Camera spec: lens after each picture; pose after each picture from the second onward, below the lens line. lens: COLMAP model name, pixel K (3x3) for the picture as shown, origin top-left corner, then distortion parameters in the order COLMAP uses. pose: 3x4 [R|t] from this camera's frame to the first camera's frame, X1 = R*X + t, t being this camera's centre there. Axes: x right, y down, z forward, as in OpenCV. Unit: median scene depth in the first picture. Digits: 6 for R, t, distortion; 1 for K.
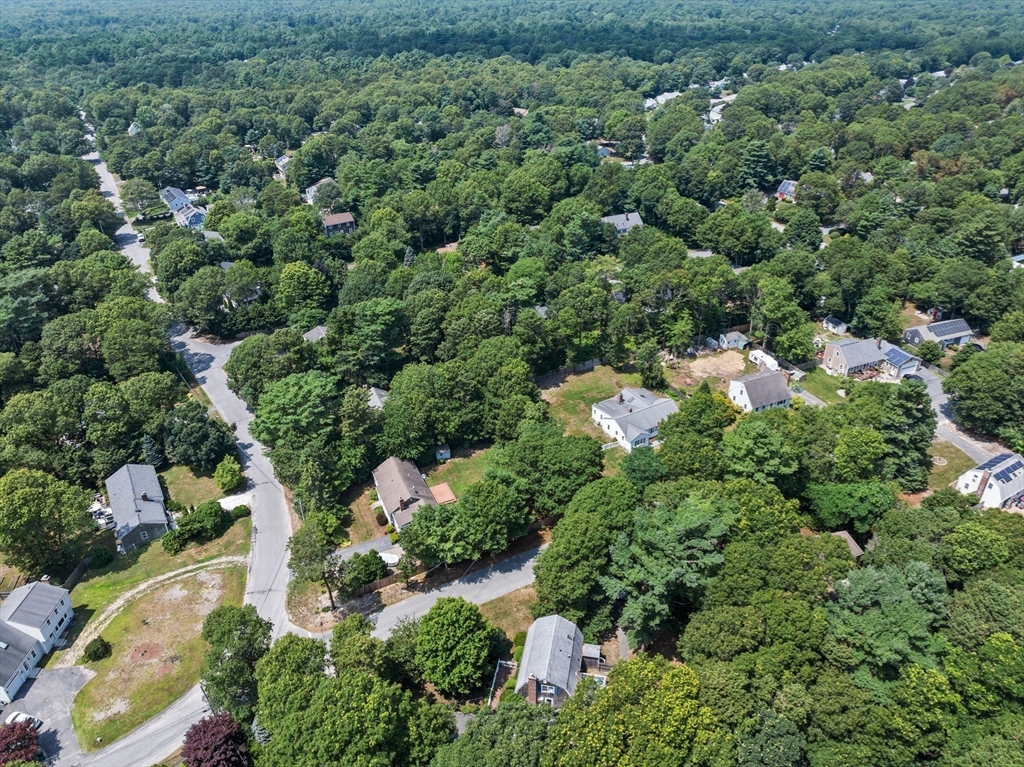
lens RADIAL K [[735.5, 0, 512.2], [0, 735.5, 383.1], [0, 0, 1]] dist [-0.050189, 0.038270]
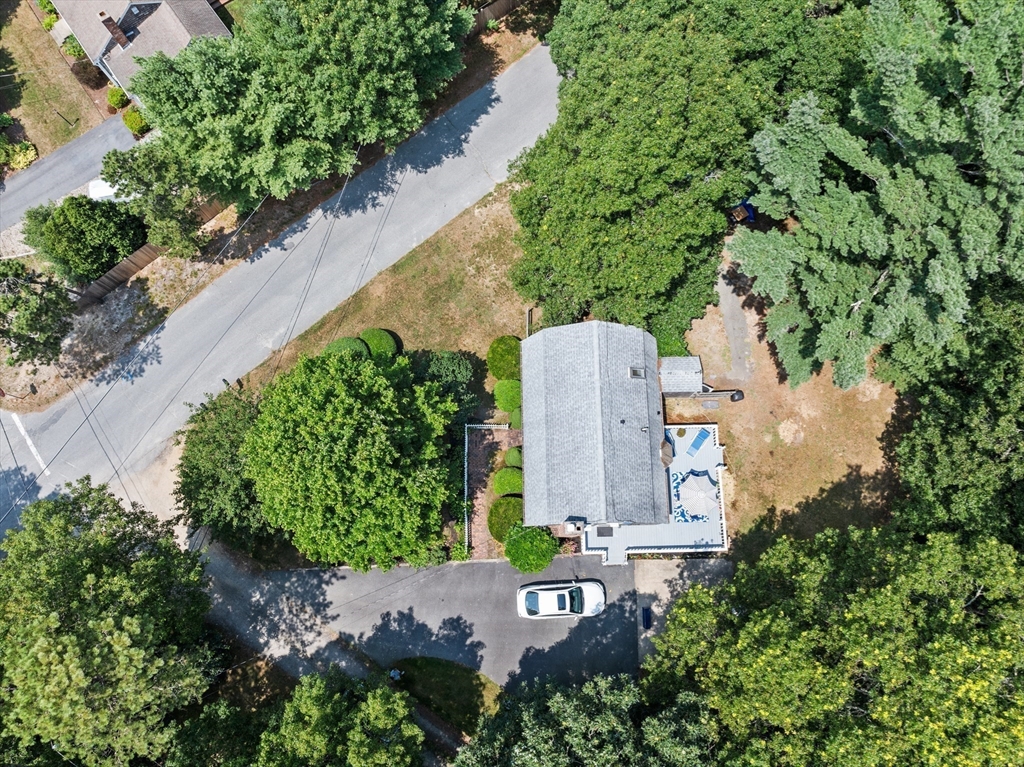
lens RADIAL K [[735.5, 0, 515.1], [0, 735.5, 380.3], [0, 0, 1]] dist [-0.050189, 0.038270]
pose [[0.978594, -0.199188, 0.051755, -0.006038], [0.104095, 0.696006, 0.710451, 0.054065], [-0.177535, -0.689855, 0.701841, 0.644453]]
